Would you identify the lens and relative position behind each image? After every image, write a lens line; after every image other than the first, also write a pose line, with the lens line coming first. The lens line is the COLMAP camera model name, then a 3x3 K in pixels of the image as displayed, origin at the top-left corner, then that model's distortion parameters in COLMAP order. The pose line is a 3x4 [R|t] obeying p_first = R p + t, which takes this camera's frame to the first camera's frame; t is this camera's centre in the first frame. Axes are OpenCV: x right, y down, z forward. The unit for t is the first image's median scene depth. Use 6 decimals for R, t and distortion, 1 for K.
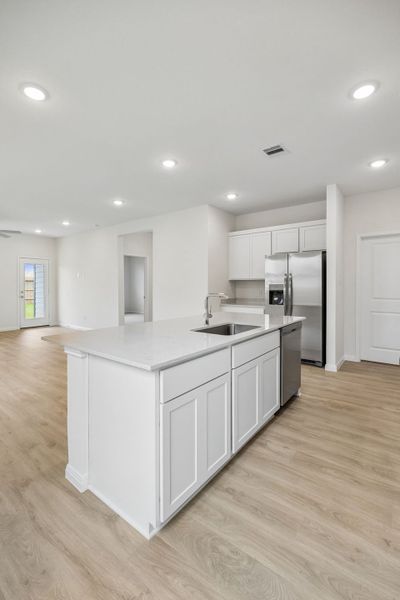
lens RADIAL K [[270.2, 0, 195.4], [0, 270.2, 288.8], [0, 0, 1]] dist [-0.018018, 0.000318]
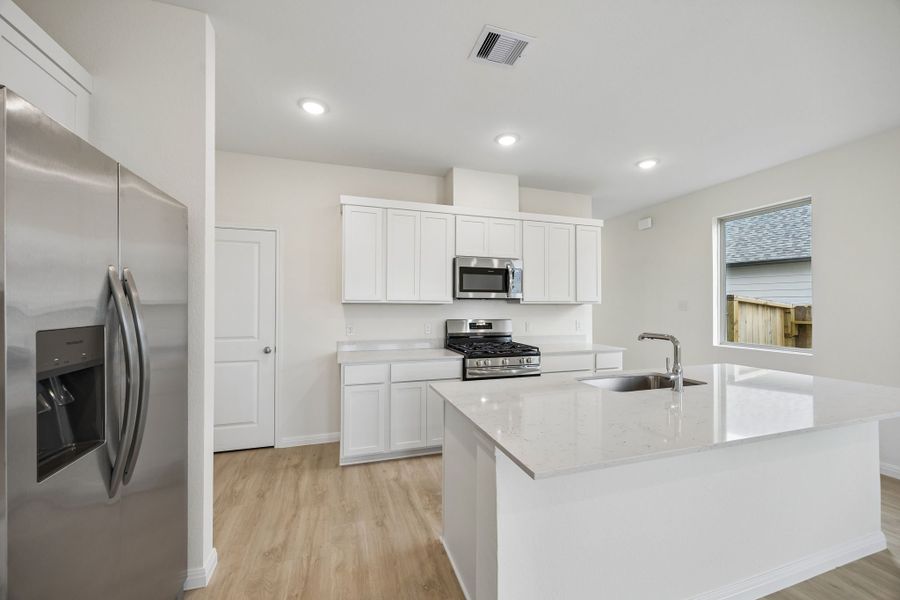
lens RADIAL K [[340.0, 0, 448.8], [0, 340.0, 302.4], [0, 0, 1]] dist [0.000127, 0.000121]
pose [[-0.821035, 0.004740, 0.570858, 0.023399], [0.003082, 0.999988, -0.003870, -0.051310], [-0.570869, -0.001418, -0.821040, 1.816230]]
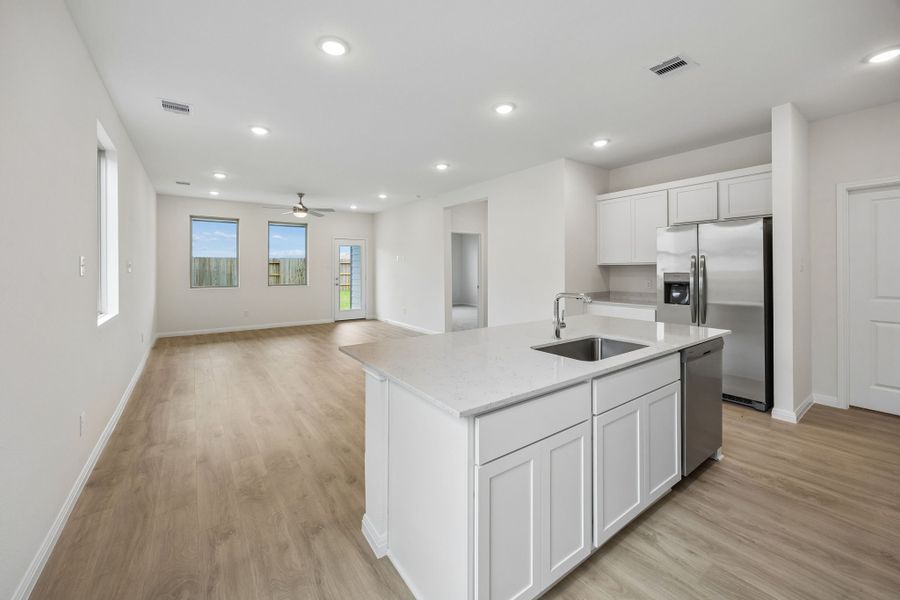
lens RADIAL K [[354.3, 0, 440.5], [0, 354.3, 267.0], [0, 0, 1]] dist [-0.008577, 0.000389]
pose [[0.953443, -0.004070, -0.301547, 0.030714], [0.000807, 0.999940, -0.010946, -0.035896], [0.301574, 0.010193, 0.953388, 0.053183]]
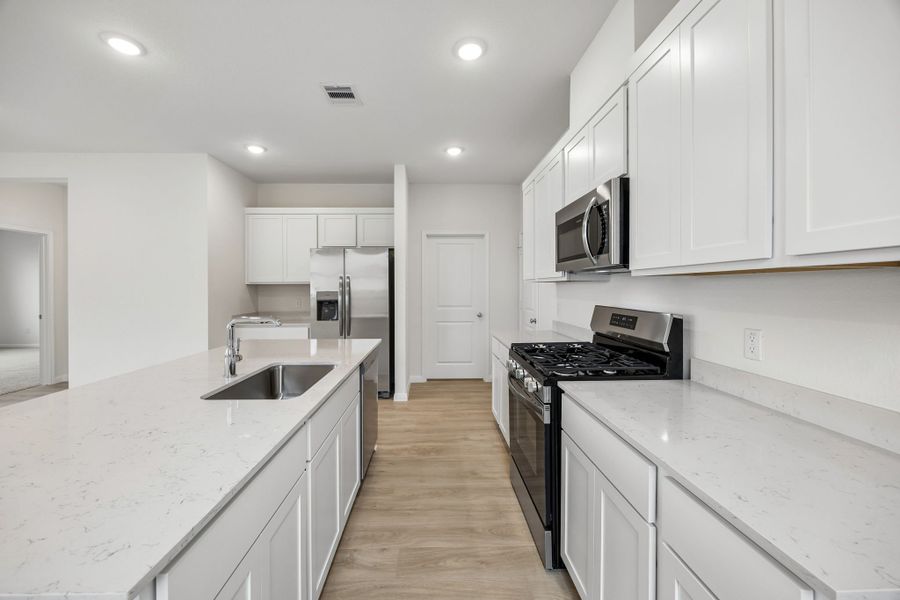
lens RADIAL K [[345.7, 0, 443.1], [0, 345.7, 290.2], [0, 0, 1]] dist [-0.003805, -0.000206]
pose [[0.774570, -0.007095, 0.632448, -0.060054], [0.008416, 0.999964, 0.000911, -0.030248], [-0.632432, 0.004617, 0.774602, 0.206410]]
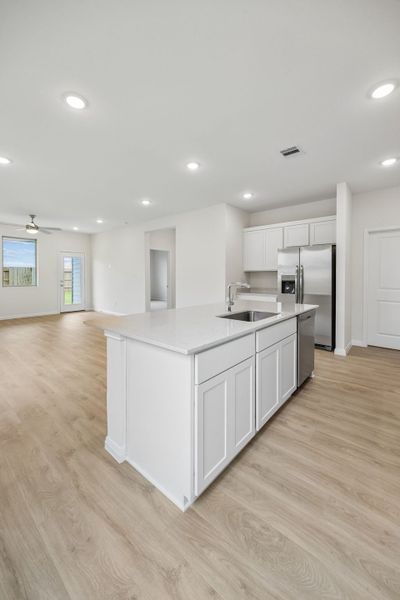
lens RADIAL K [[237.3, 0, 198.2], [0, 237.3, 280.6], [0, 0, 1]] dist [-0.006752, -0.000047]
pose [[0.998896, 0.003464, -0.046841, -0.038027], [-0.003170, 0.999975, 0.006339, 0.001625], [0.046862, -0.006184, 0.998882, 0.028137]]
